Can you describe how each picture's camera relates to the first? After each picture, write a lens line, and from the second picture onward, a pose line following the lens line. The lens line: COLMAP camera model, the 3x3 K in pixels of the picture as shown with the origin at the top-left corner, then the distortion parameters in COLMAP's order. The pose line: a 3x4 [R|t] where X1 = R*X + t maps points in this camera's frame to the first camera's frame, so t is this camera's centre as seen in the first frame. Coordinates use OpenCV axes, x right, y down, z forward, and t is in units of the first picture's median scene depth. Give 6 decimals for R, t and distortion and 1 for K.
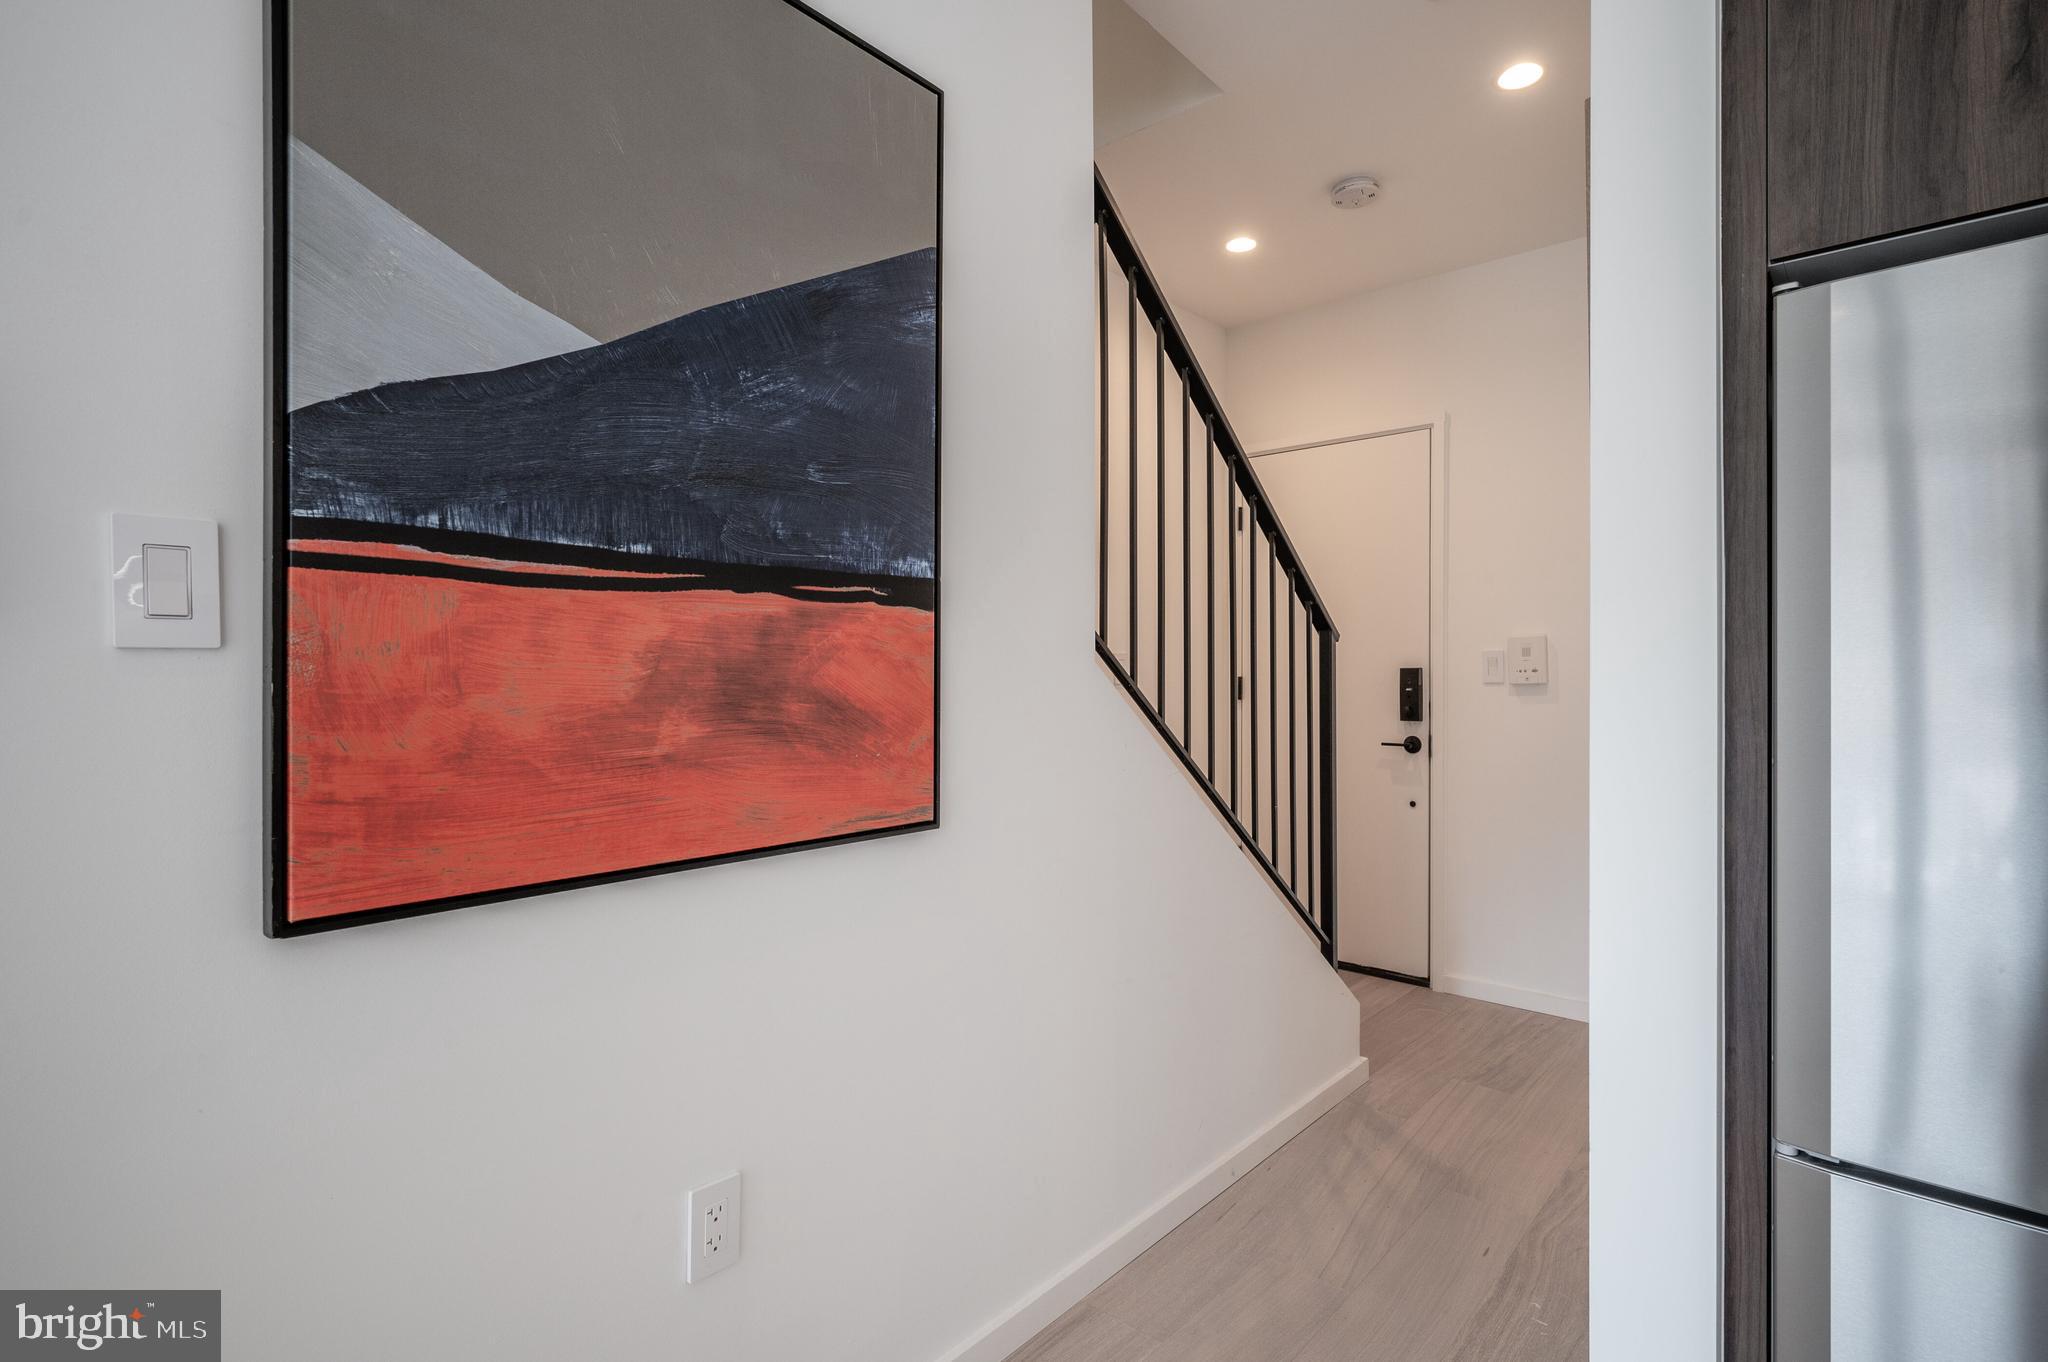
lens RADIAL K [[983.6, 0, 1018.9], [0, 983.6, 678.3], [0, 0, 1]] dist [0.002220, 0.000061]
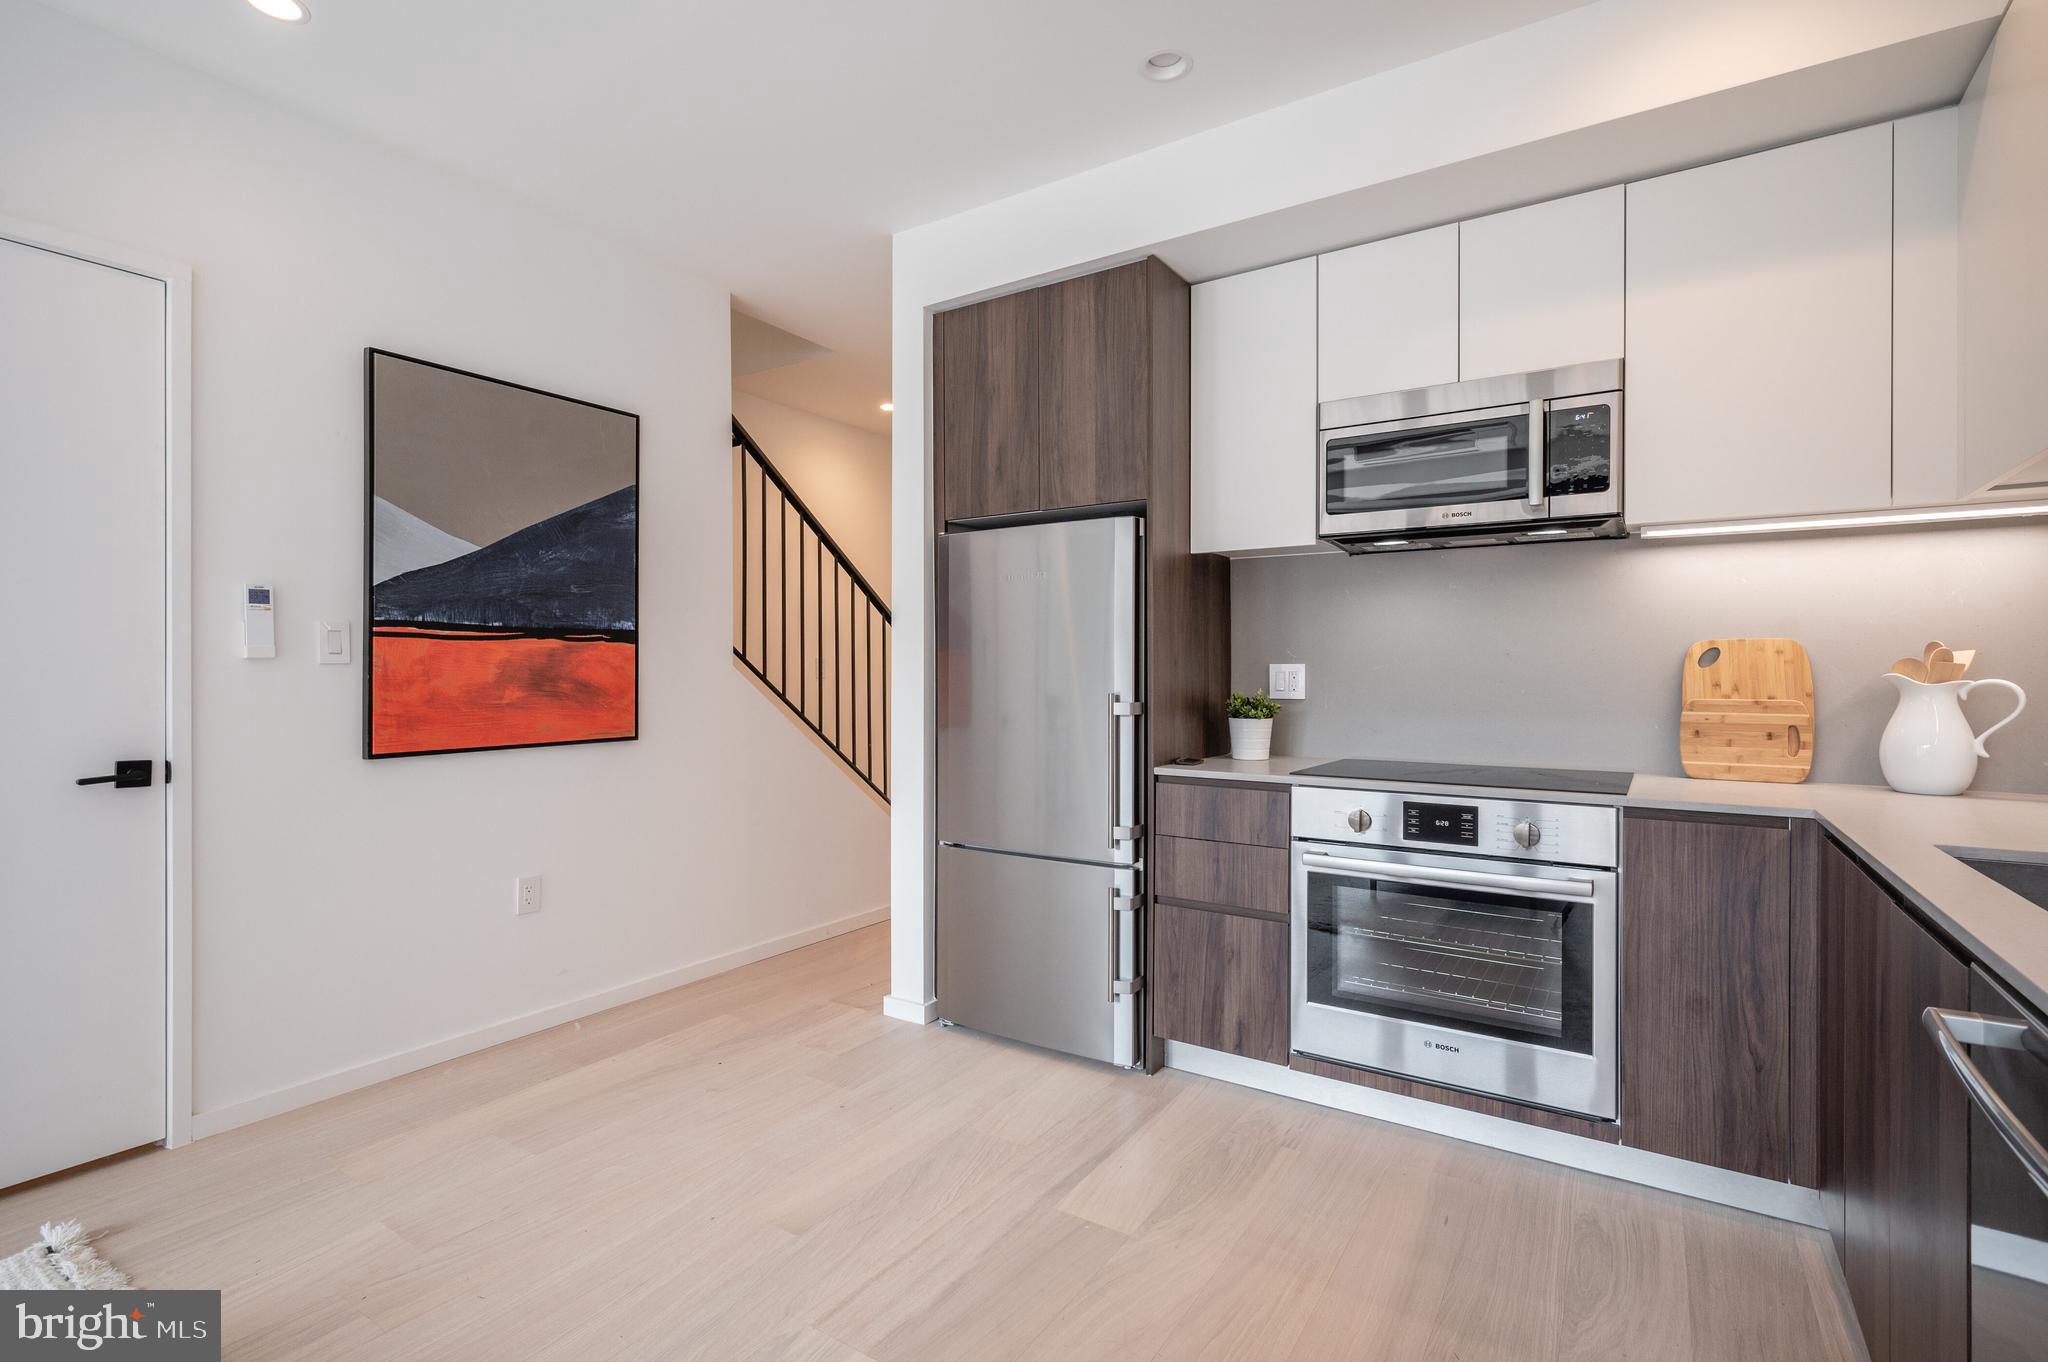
lens RADIAL K [[946.1, 0, 1036.6], [0, 946.1, 675.3], [0, 0, 1]] dist [0.002676, -0.000296]
pose [[0.986041, 0.001570, 0.166497, 0.595713], [-0.001770, 0.999998, 0.001051, -0.000655], [-0.166495, -0.001331, 0.986041, -1.680265]]
